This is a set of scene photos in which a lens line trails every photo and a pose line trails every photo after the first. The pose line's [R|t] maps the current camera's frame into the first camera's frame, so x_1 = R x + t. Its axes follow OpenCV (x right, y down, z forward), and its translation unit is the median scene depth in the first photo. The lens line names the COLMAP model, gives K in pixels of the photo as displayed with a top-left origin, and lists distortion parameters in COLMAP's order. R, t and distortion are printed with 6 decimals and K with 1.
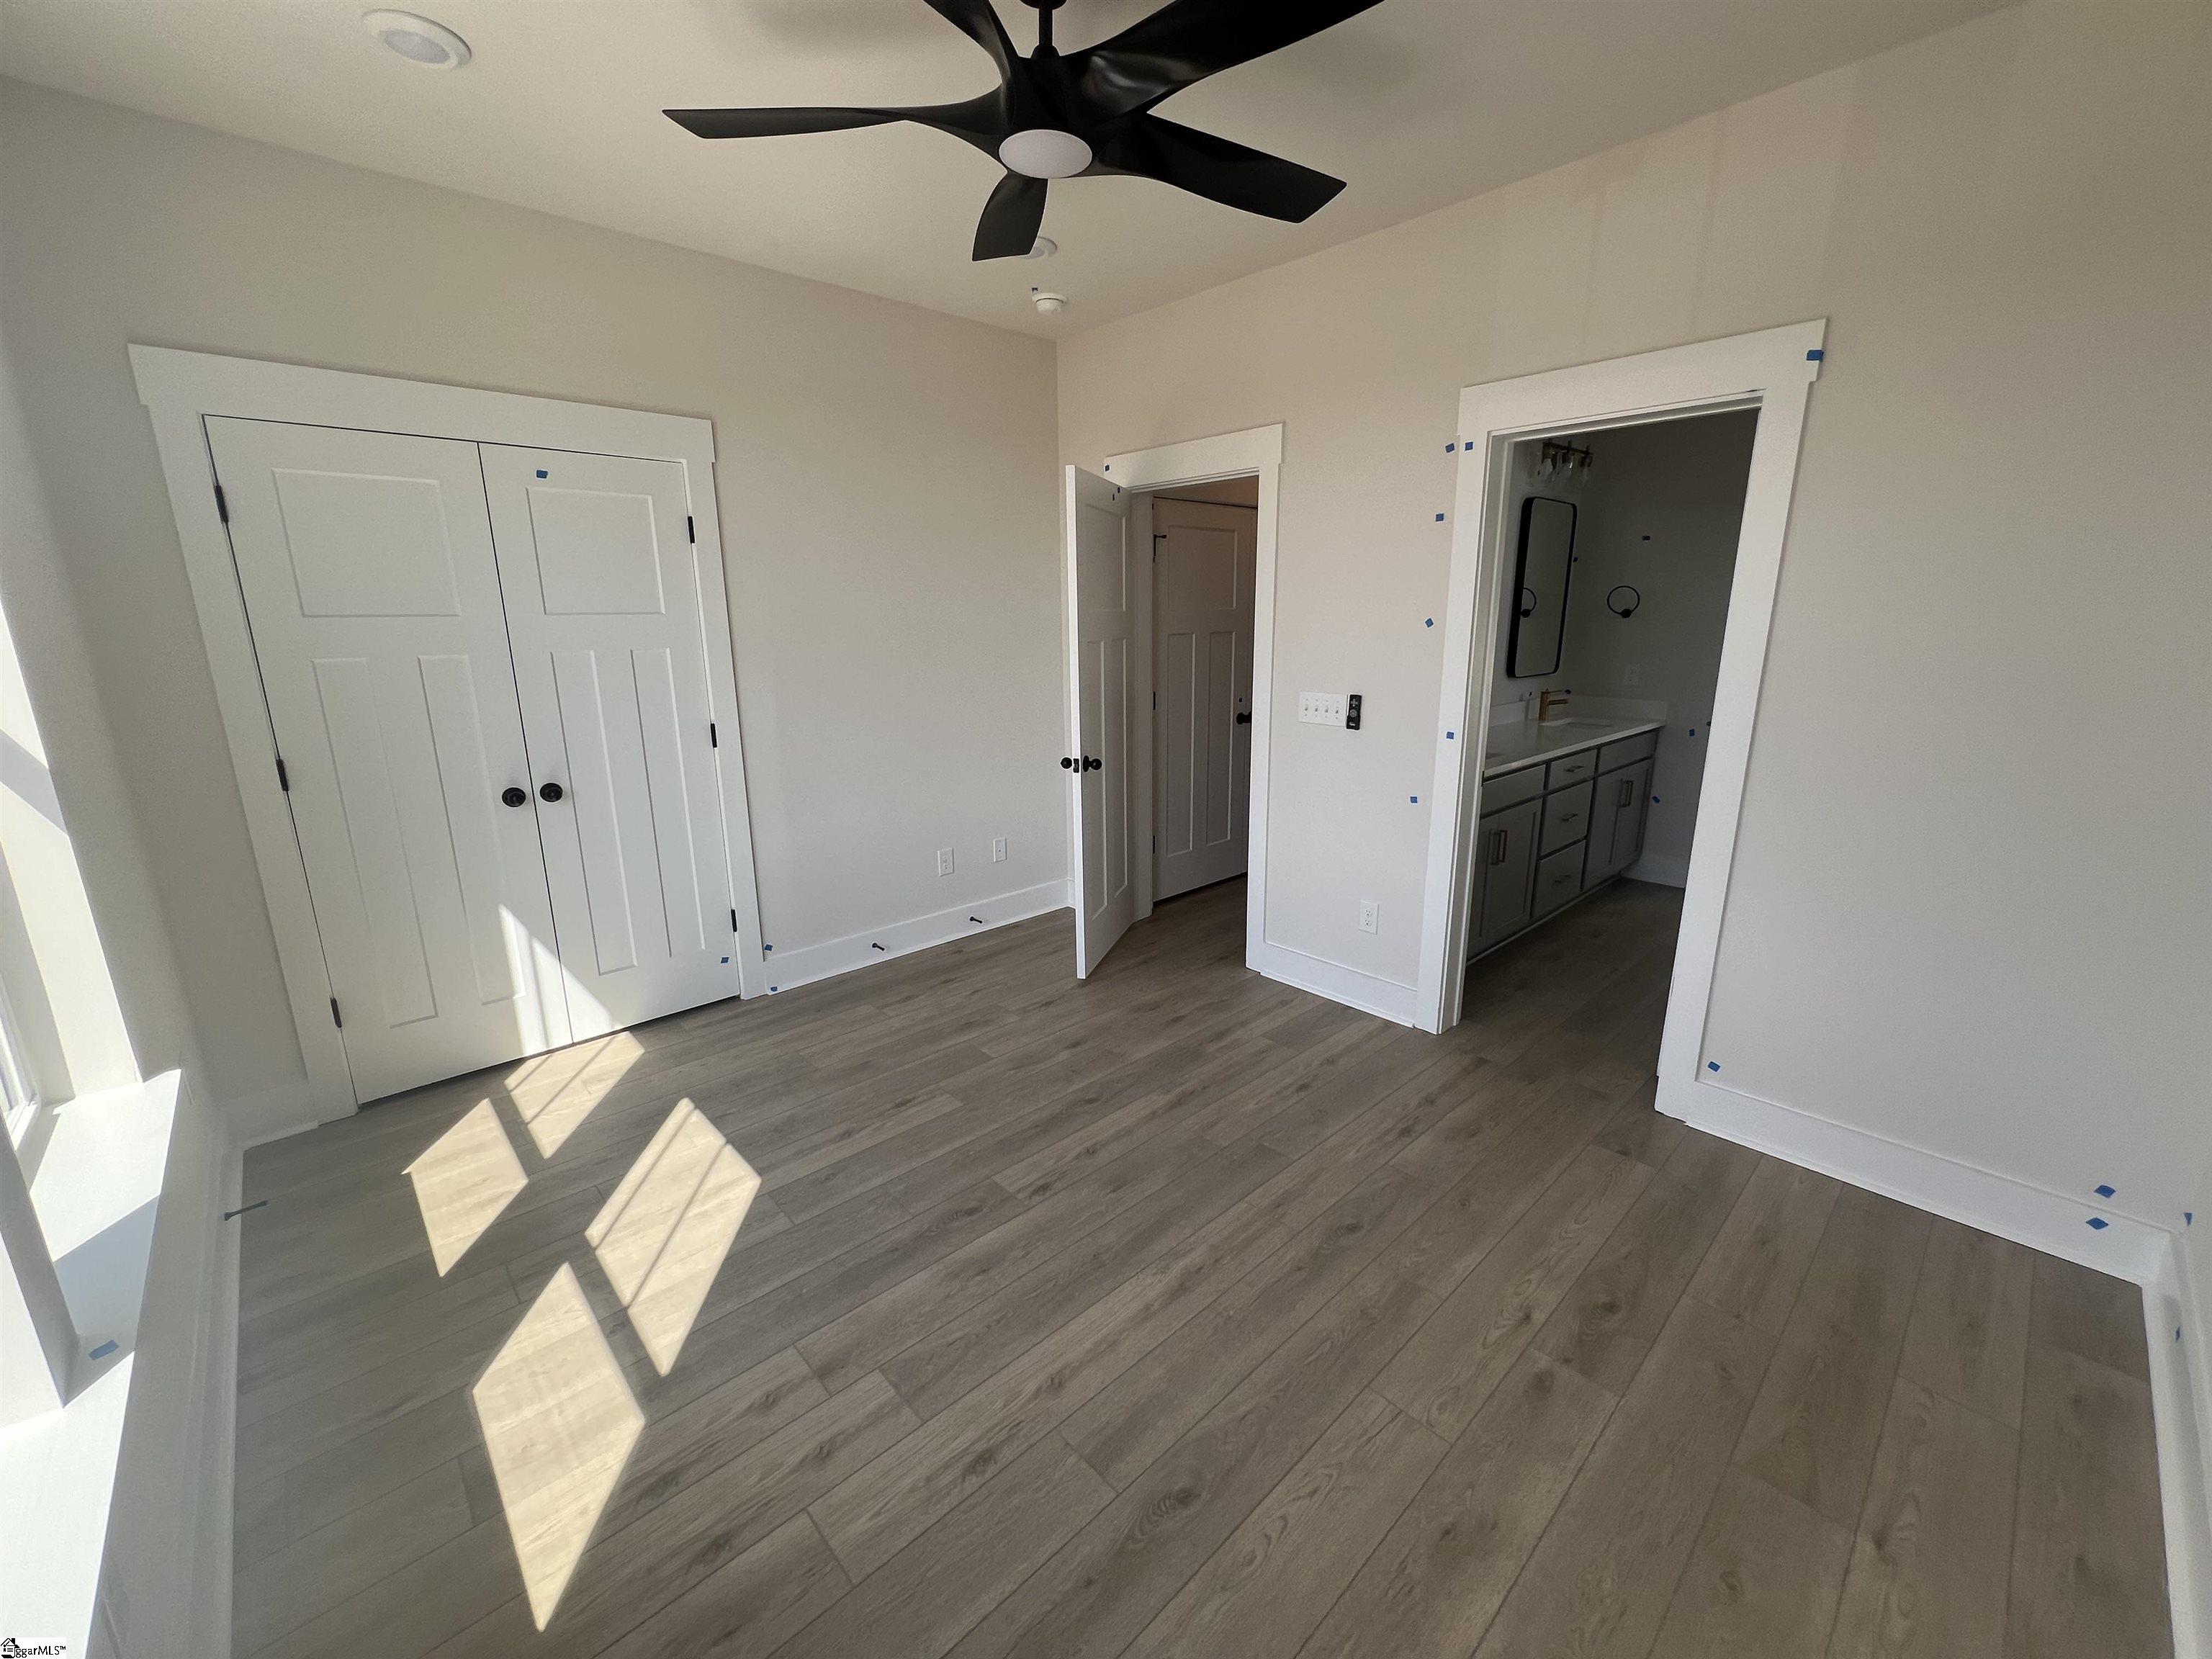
lens RADIAL K [[891.7, 0, 1103.6], [0, 891.7, 825.9], [0, 0, 1]] dist [-0.000592, 0.000160]
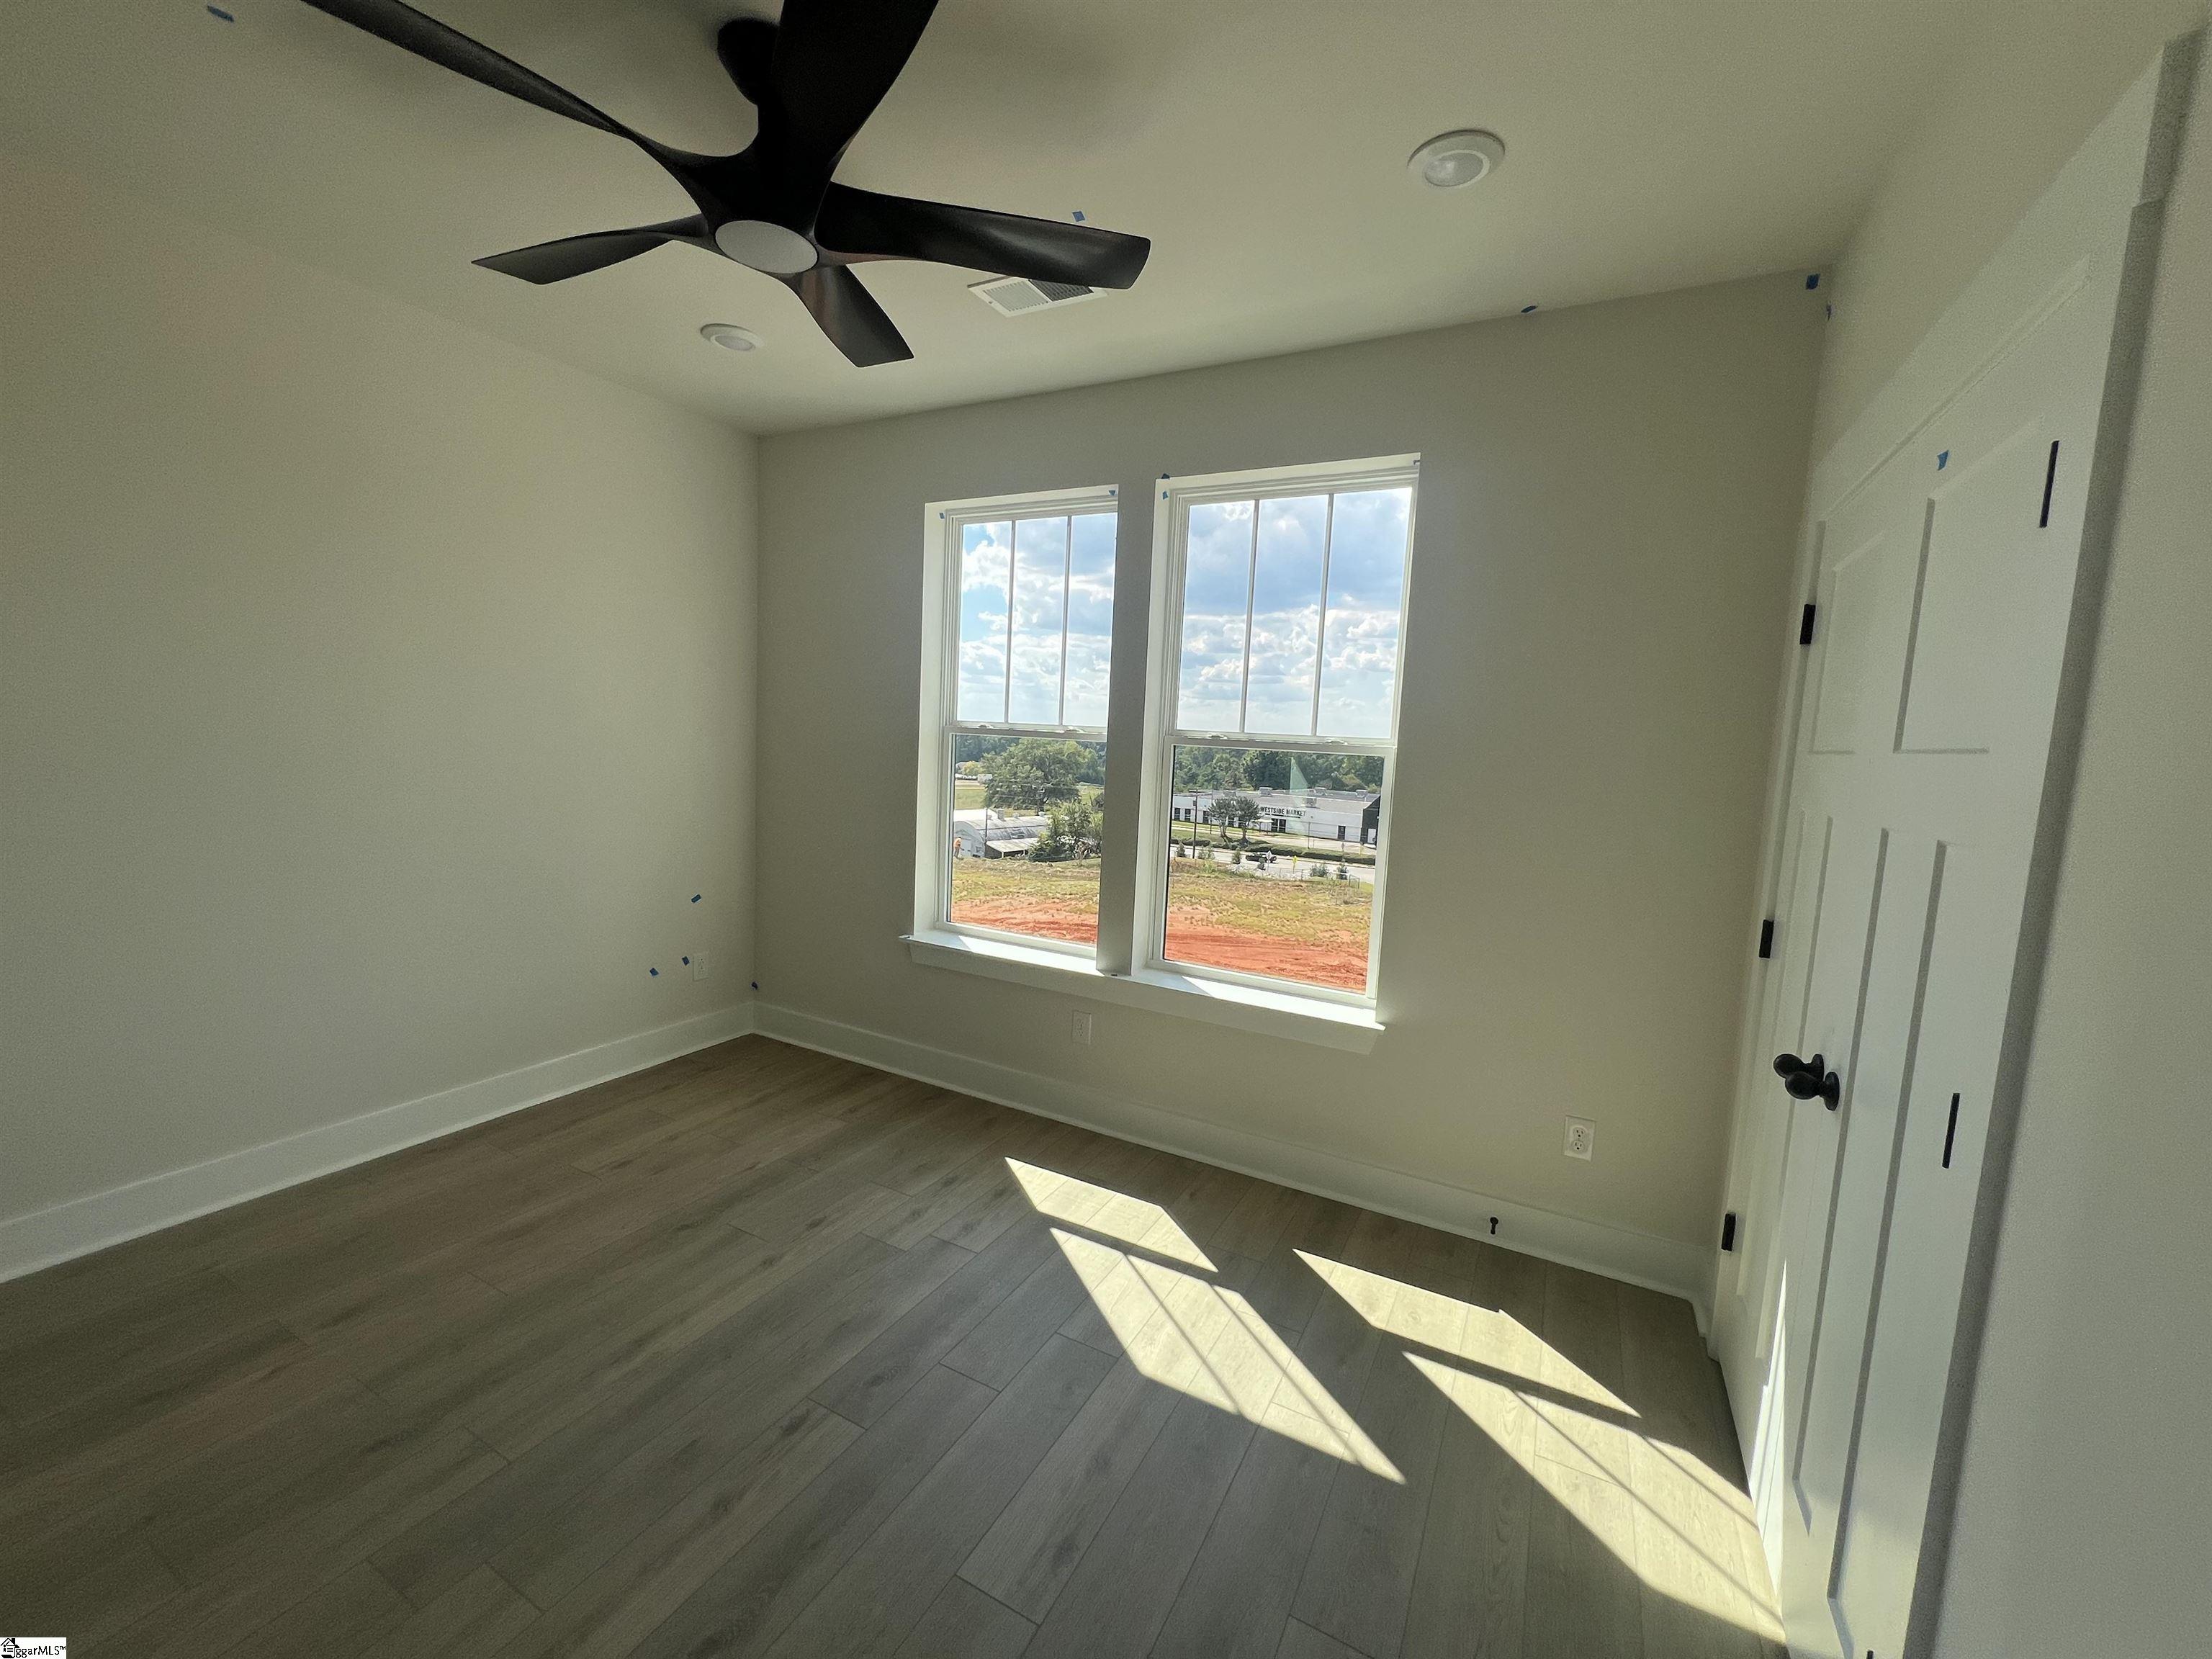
lens RADIAL K [[891.7, 0, 1102.7], [0, 891.7, 832.5], [0, 0, 1]] dist [-0.000592, 0.000160]
pose [[-0.946830, 0.000375, -0.321736, -0.079567], [-0.111317, 0.937856, 0.328686, -0.397143], [0.301865, 0.347025, -0.887948, 1.701312]]
